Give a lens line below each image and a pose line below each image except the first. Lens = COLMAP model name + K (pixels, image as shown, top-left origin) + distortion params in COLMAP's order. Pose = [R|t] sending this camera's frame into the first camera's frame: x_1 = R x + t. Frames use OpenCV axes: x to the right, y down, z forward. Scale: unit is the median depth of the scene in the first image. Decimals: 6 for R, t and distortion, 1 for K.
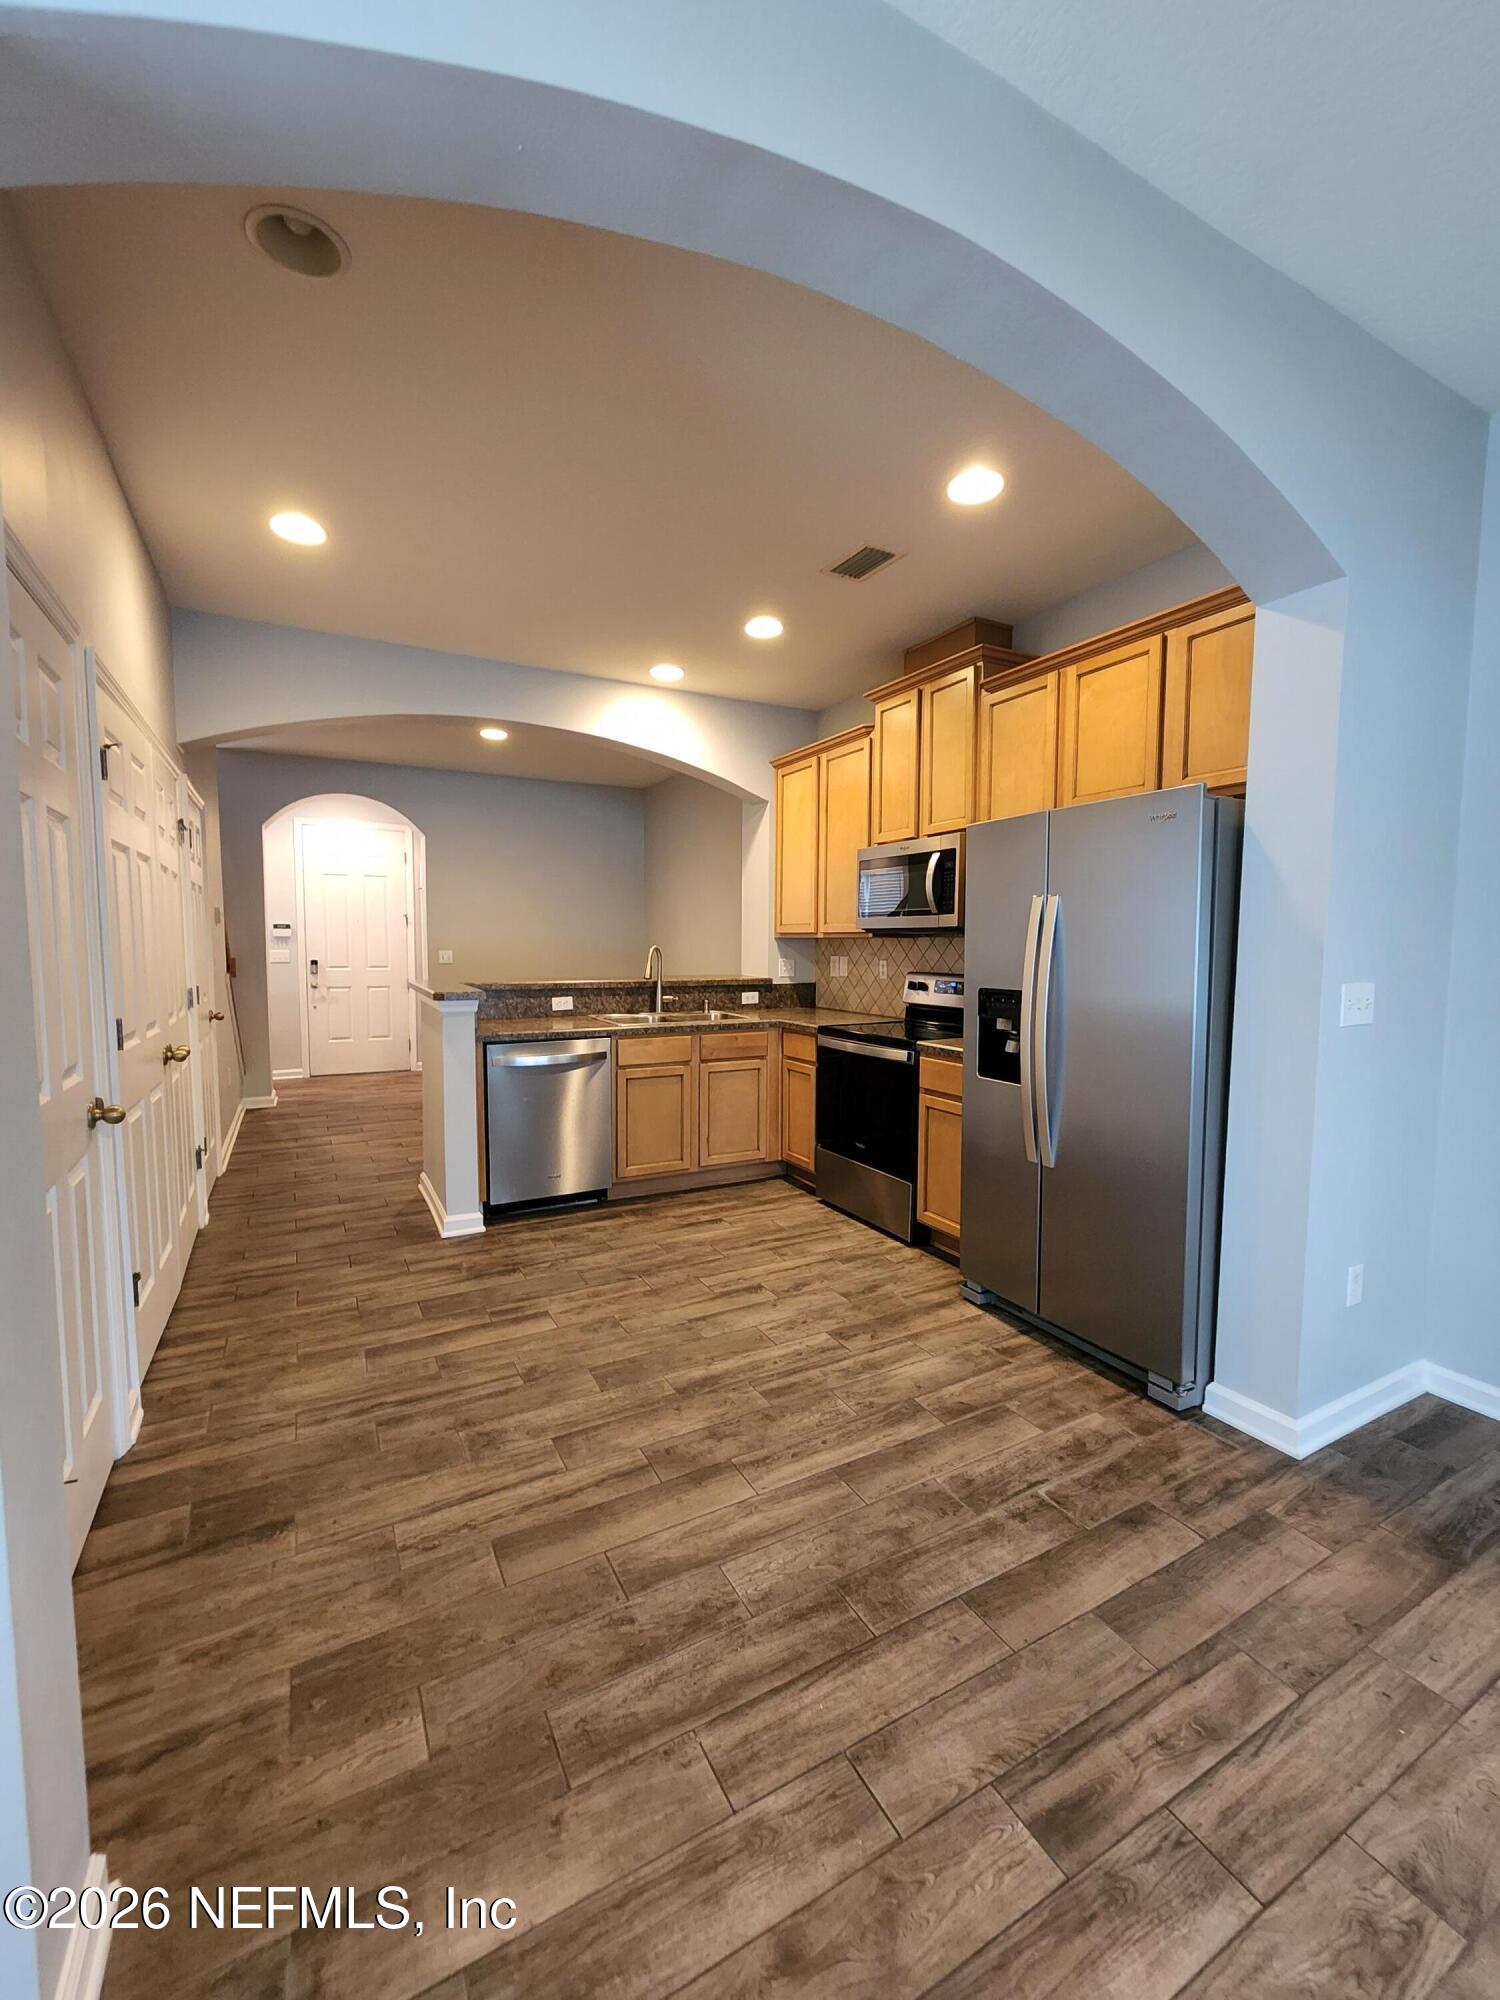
lens RADIAL K [[825.8, 0, 753.6], [0, 825.8, 1018.3], [0, 0, 1]] dist [-0.008657, 0.002764]
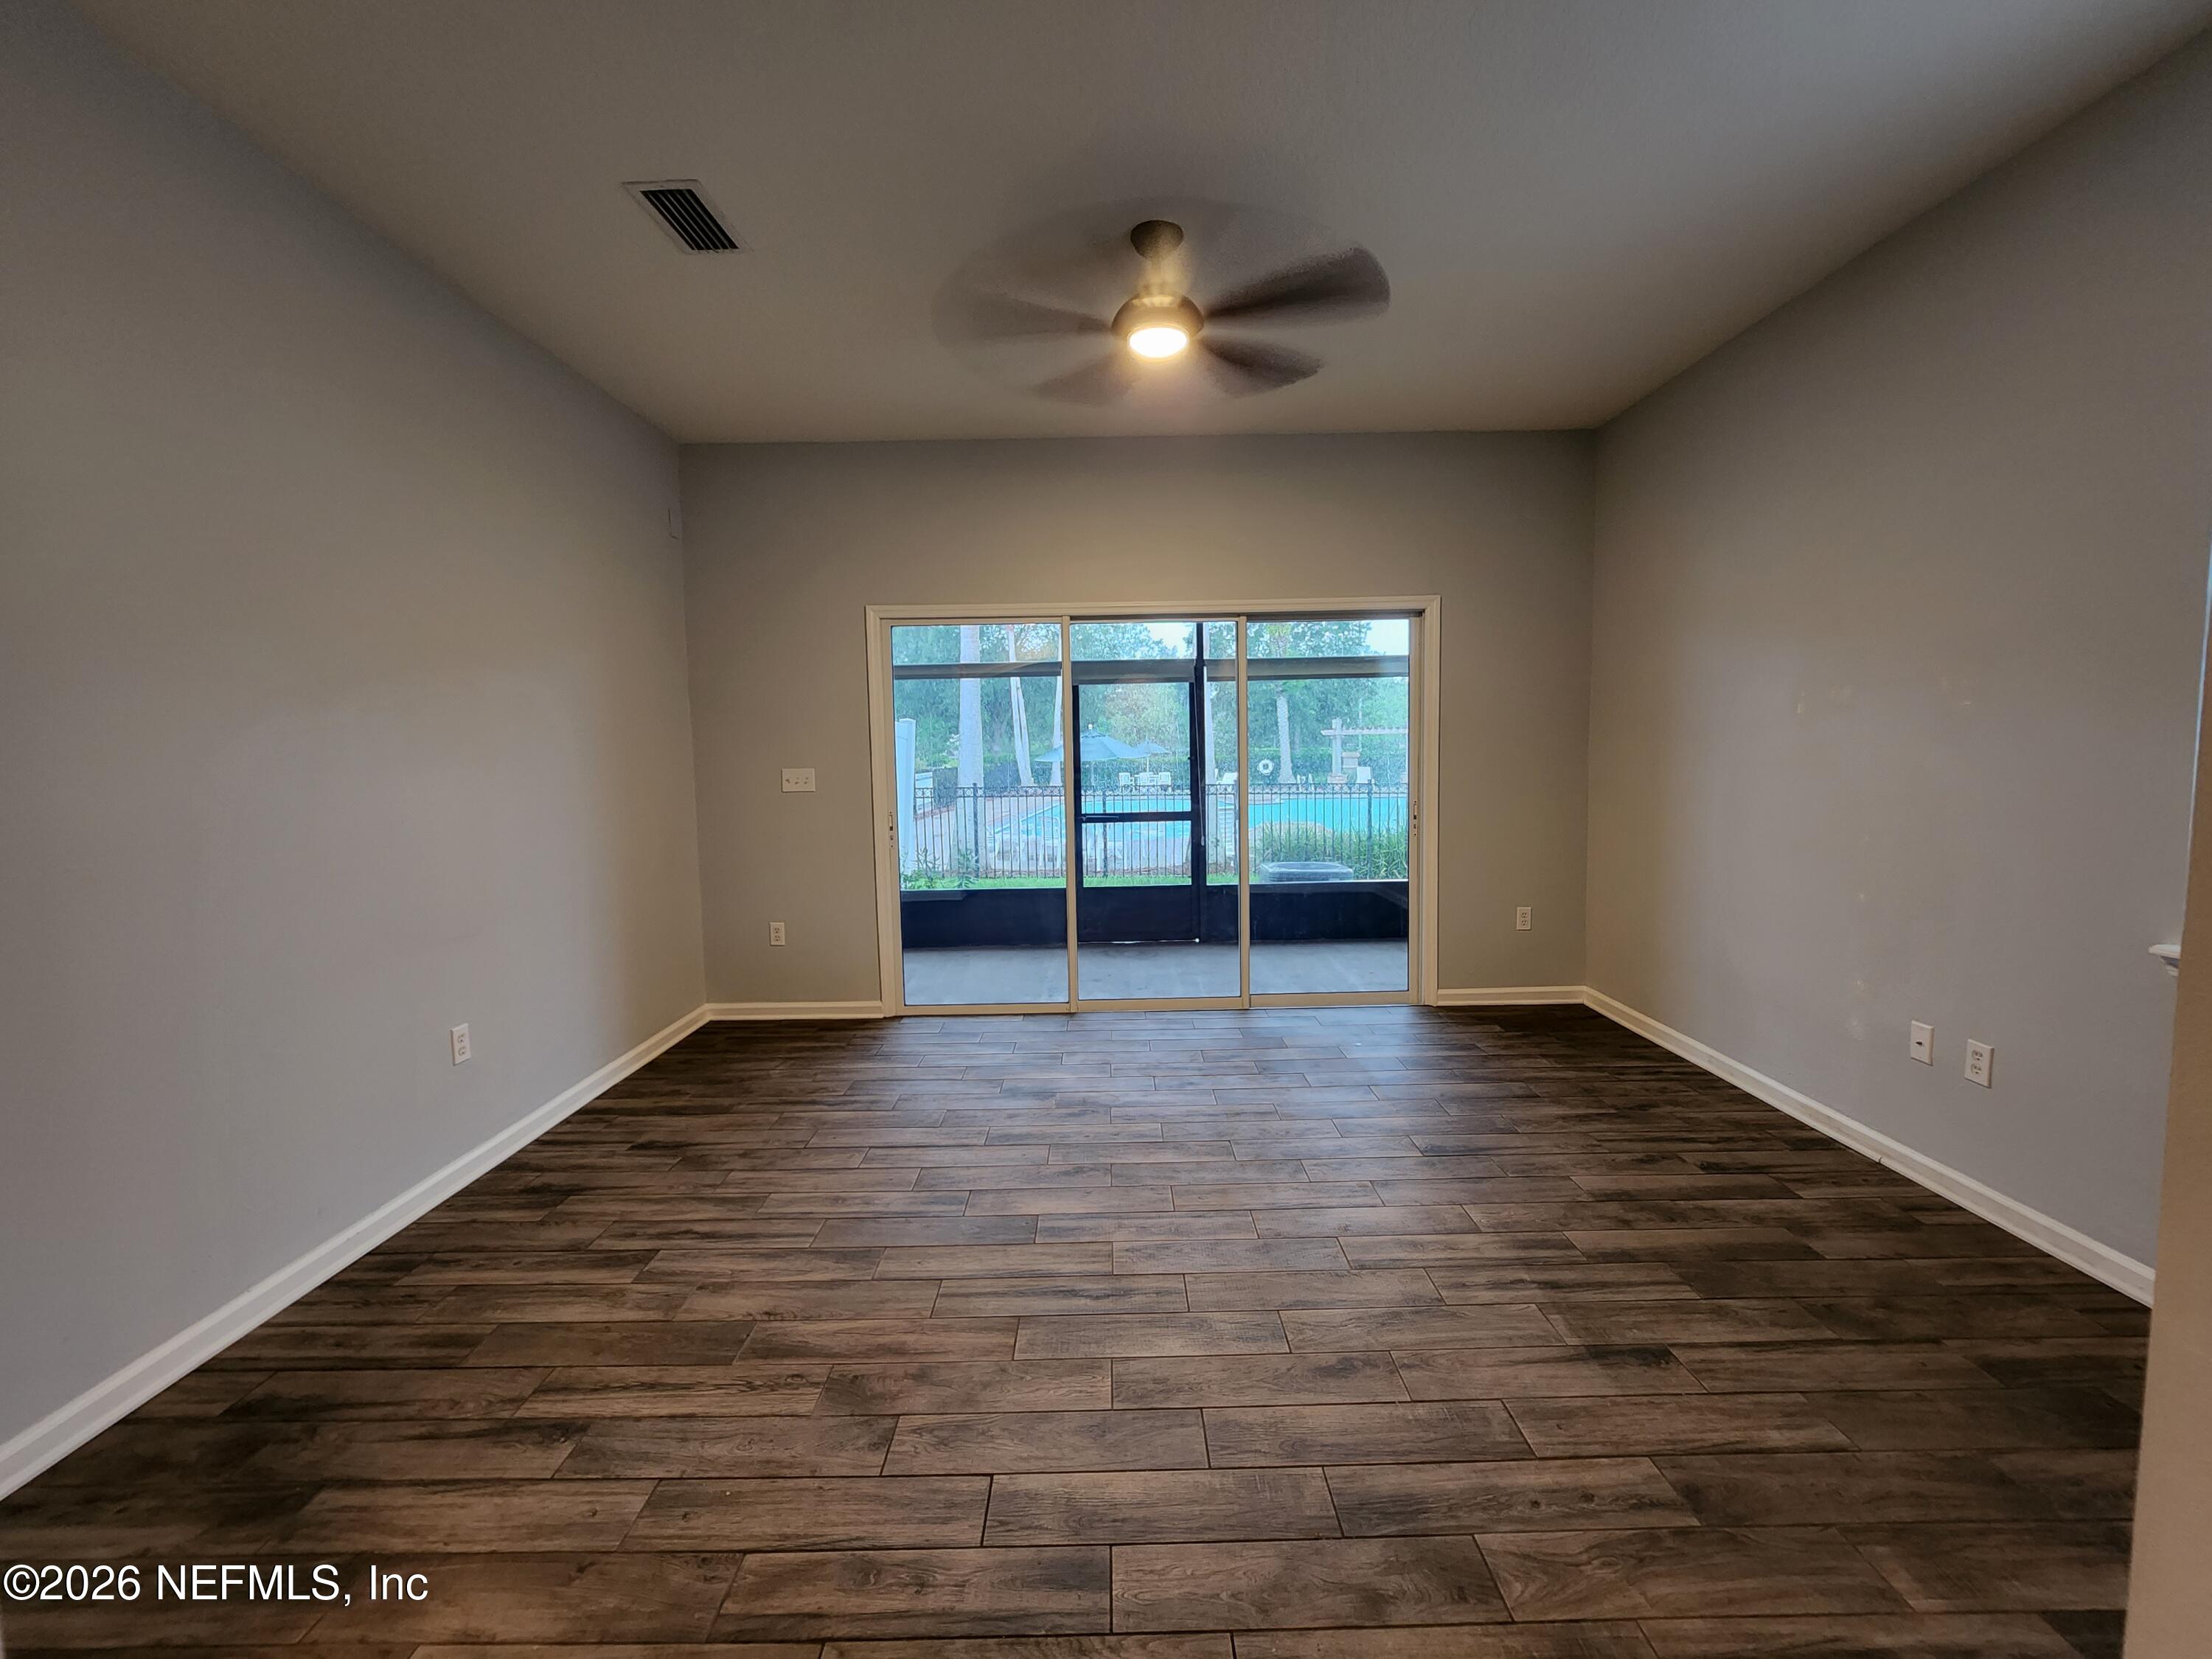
lens RADIAL K [[913.4, 0, 1101.7], [0, 913.4, 816.7], [0, 0, 1]] dist [-0.008657, 0.002764]
pose [[-0.875897, -0.026232, 0.481784, -0.055760], [0.053844, 0.986970, 0.151628, -0.045035], [-0.479484, 0.158752, -0.863072, 0.562093]]
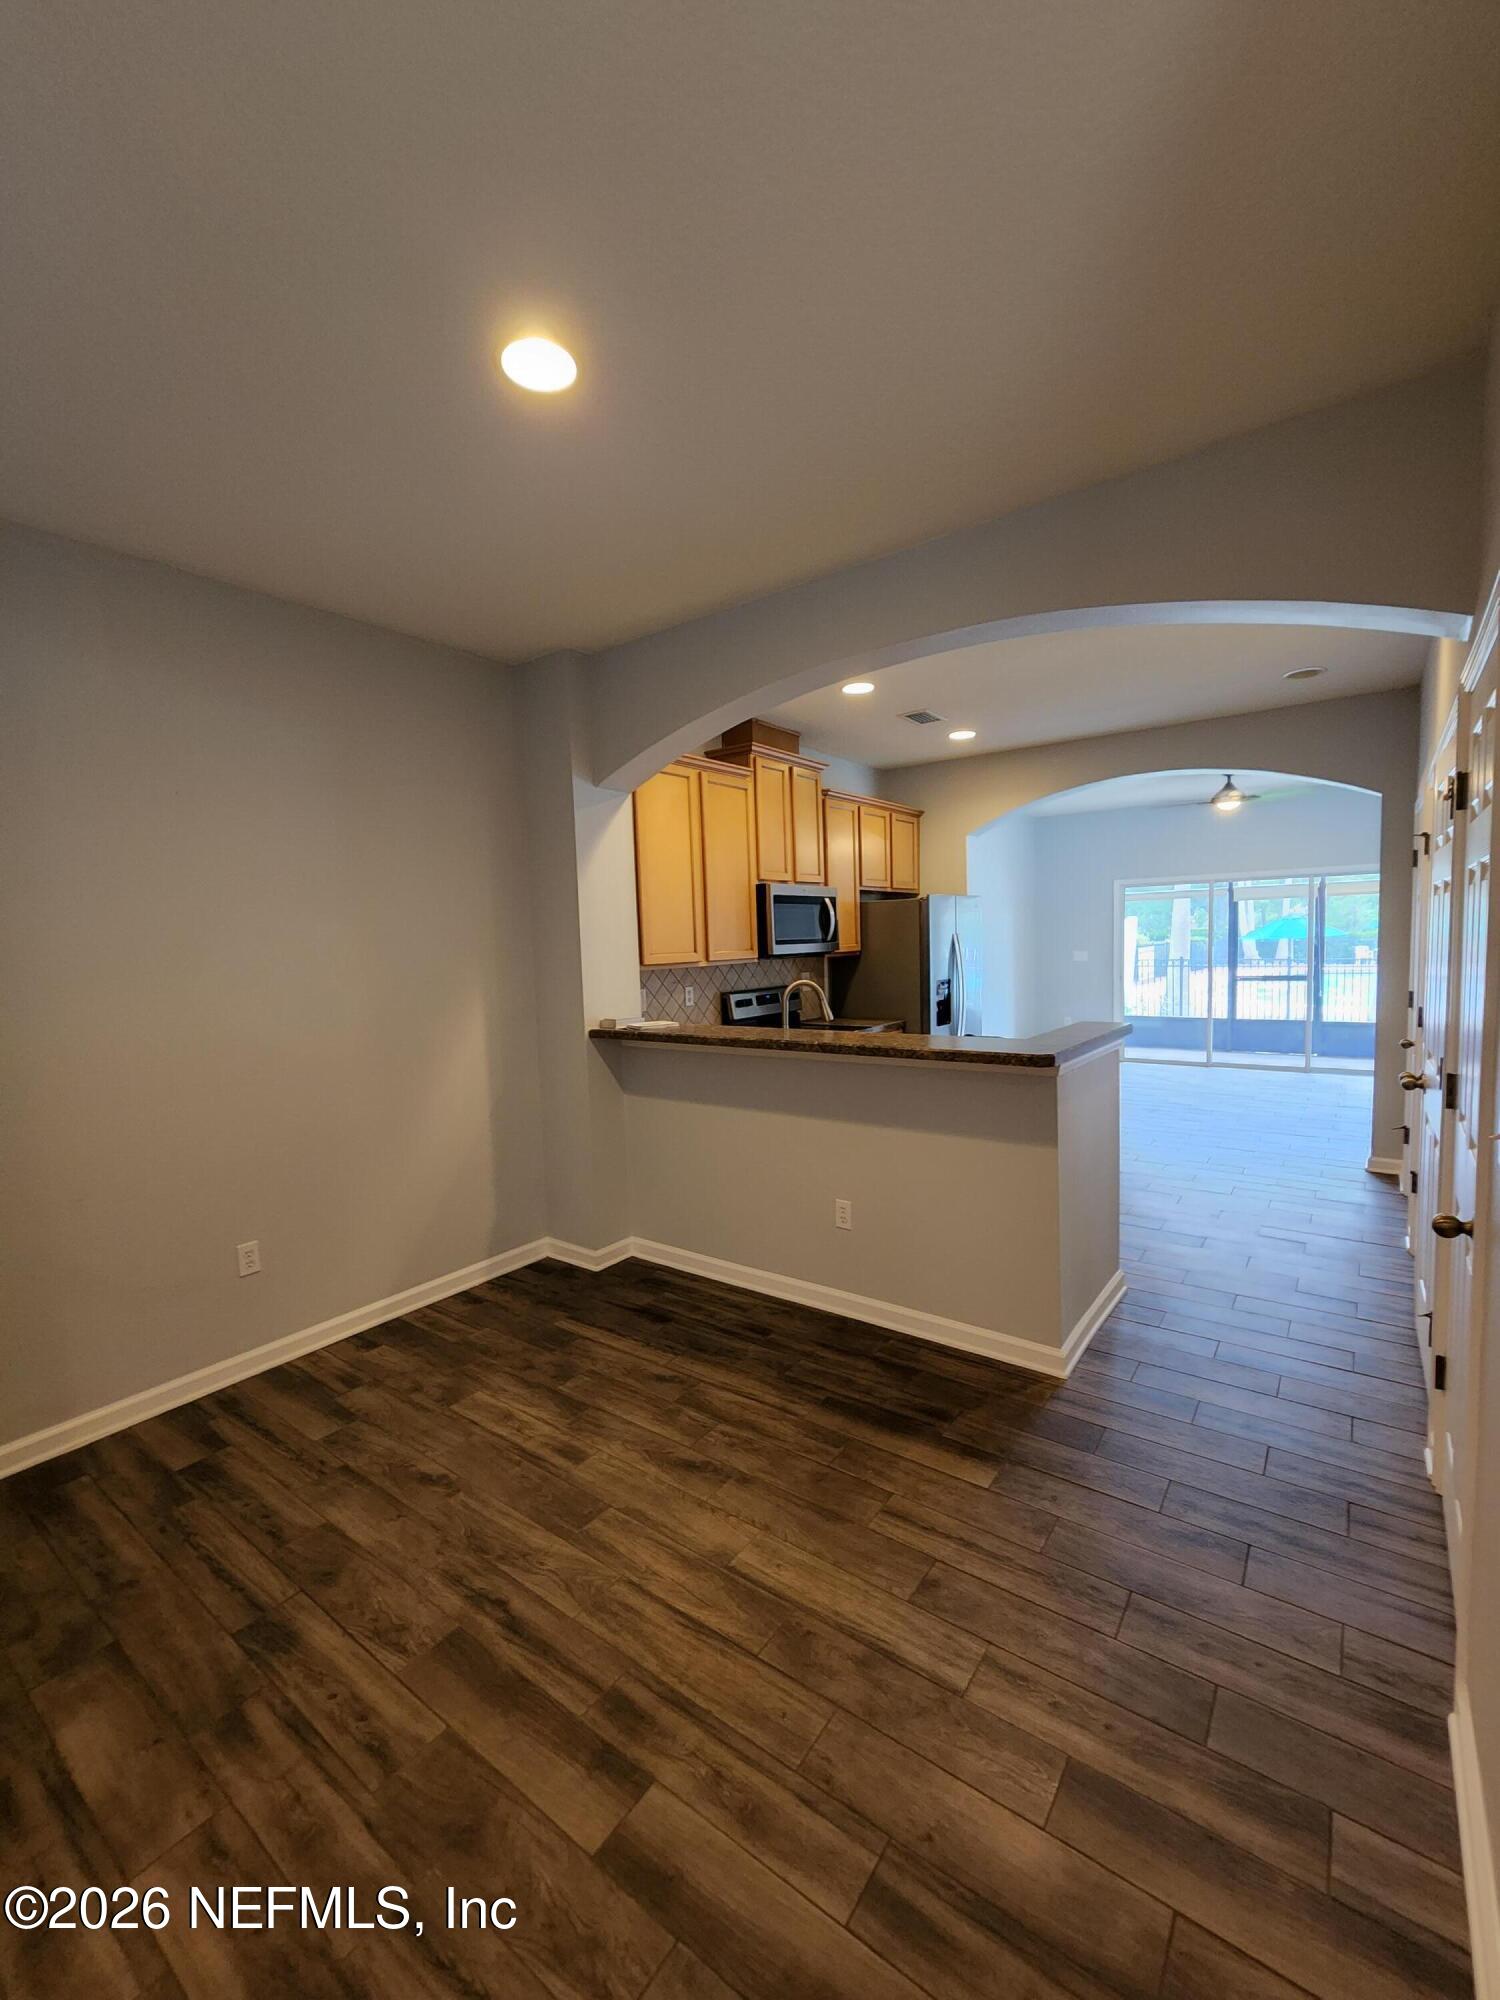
lens RADIAL K [[825.8, 0, 759.8], [0, 825.8, 1007.0], [0, 0, 1]] dist [-0.008657, 0.002764]
pose [[-0.422095, -0.071286, 0.903744, -0.950721], [0.106148, 0.986160, 0.127363, -0.196347], [-0.900316, 0.149690, -0.408687, 1.583954]]
